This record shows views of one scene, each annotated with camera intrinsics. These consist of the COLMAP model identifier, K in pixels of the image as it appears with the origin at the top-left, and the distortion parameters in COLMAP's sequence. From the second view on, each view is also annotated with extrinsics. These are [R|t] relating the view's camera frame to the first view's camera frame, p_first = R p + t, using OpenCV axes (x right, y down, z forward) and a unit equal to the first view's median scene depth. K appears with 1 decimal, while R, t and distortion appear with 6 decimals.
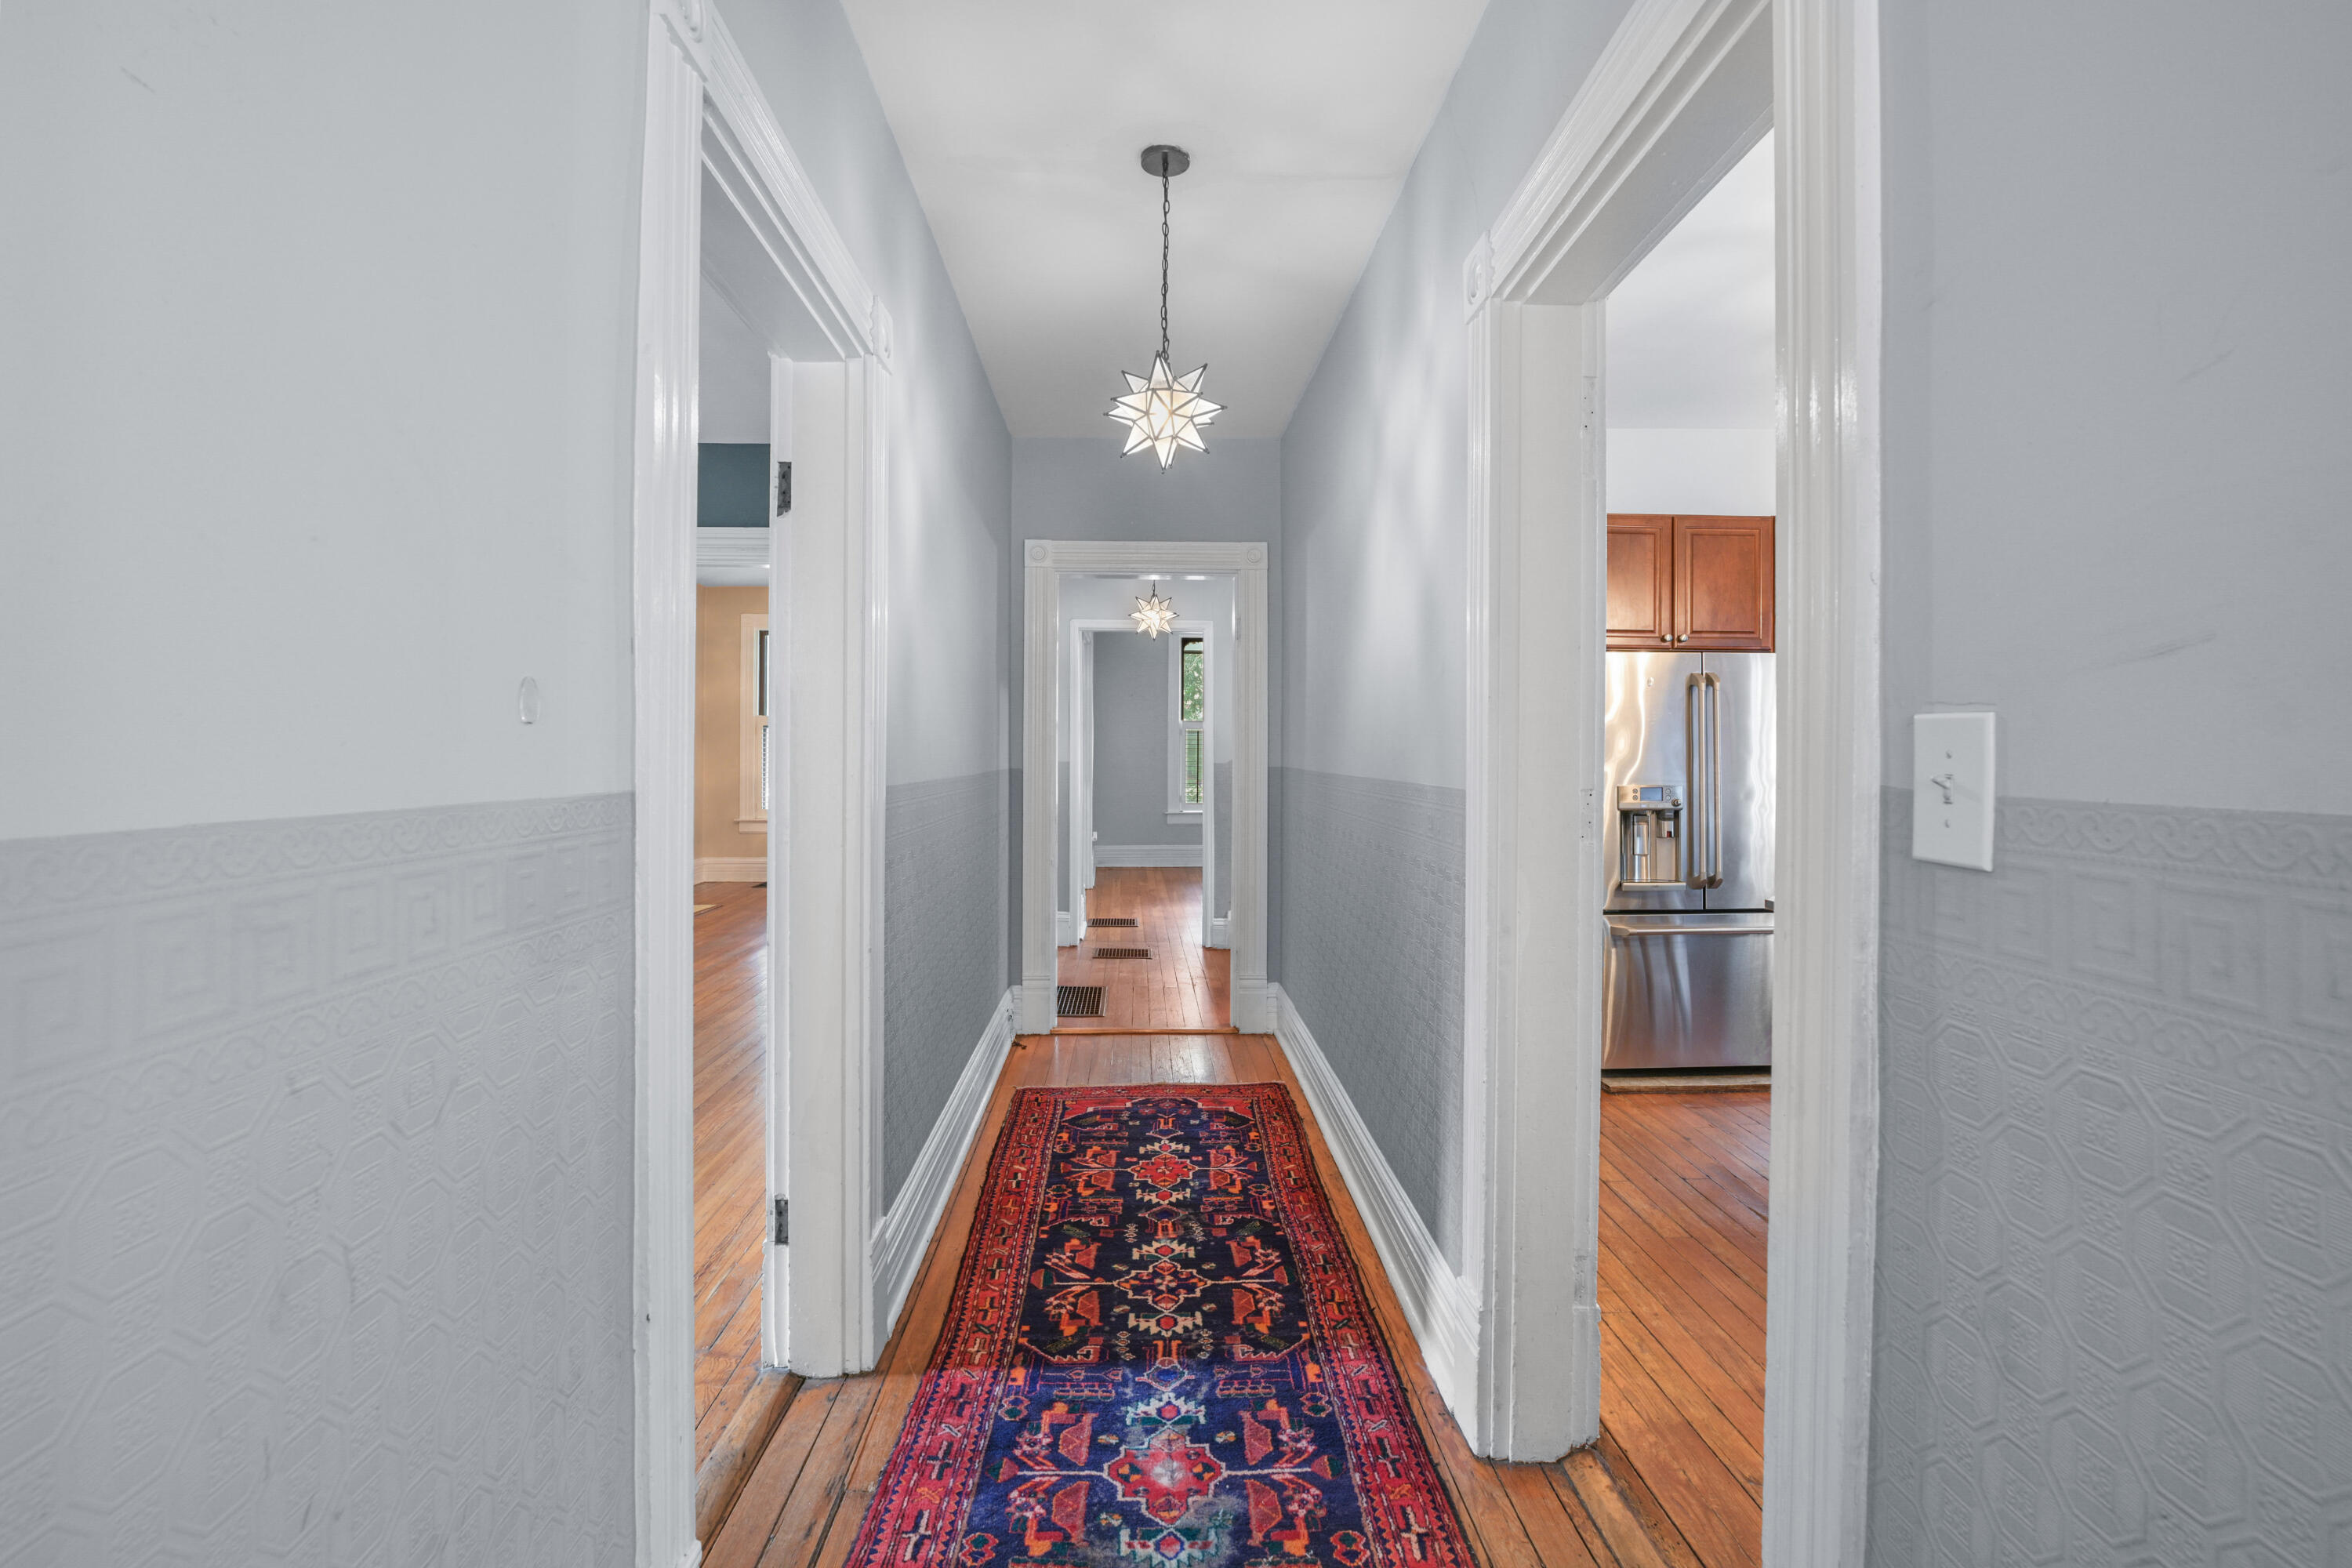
lens RADIAL K [[1023.9, 0, 1166.2], [0, 1023.9, 762.9], [0, 0, 1]] dist [-0.018368, 0.001321]
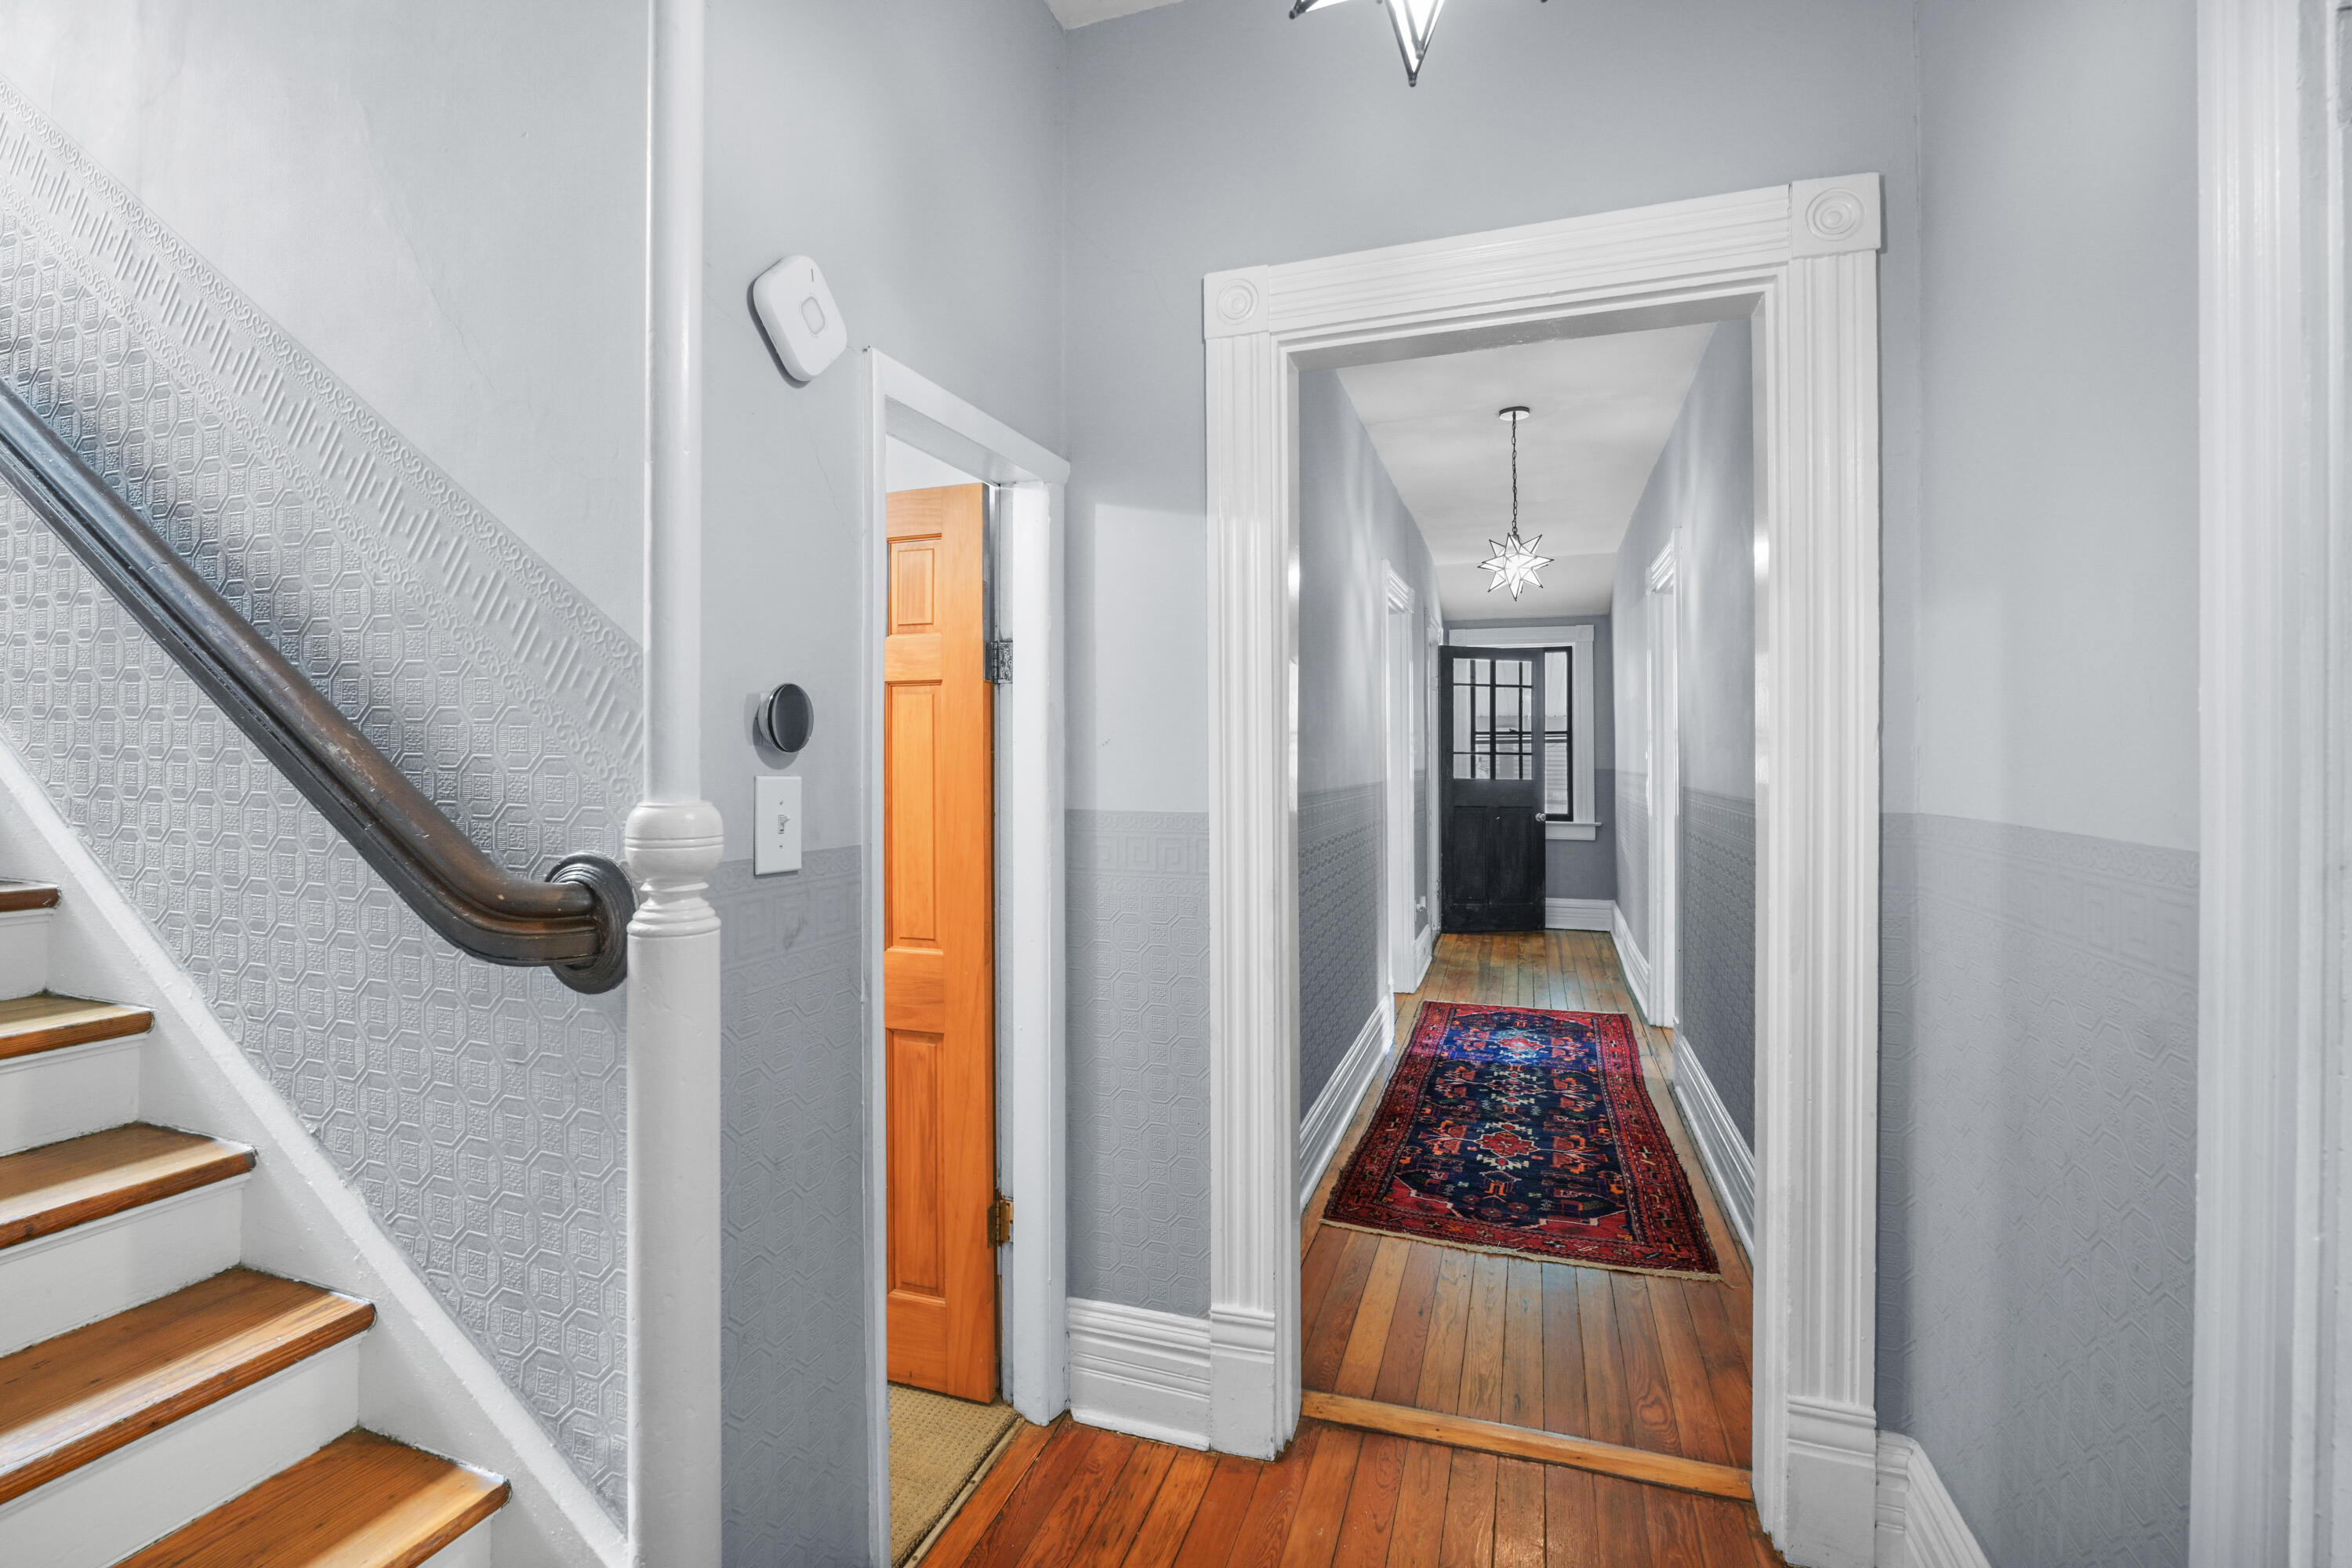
lens RADIAL K [[1023.9, 0, 1183.0], [0, 1023.9, 758.9], [0, 0, 1]] dist [-0.018368, 0.001321]
pose [[-0.937474, 0.000194, 0.348054, -0.062130], [0.004303, 0.999930, 0.011033, -0.035075], [-0.348028, 0.011840, -0.937409, 2.272161]]
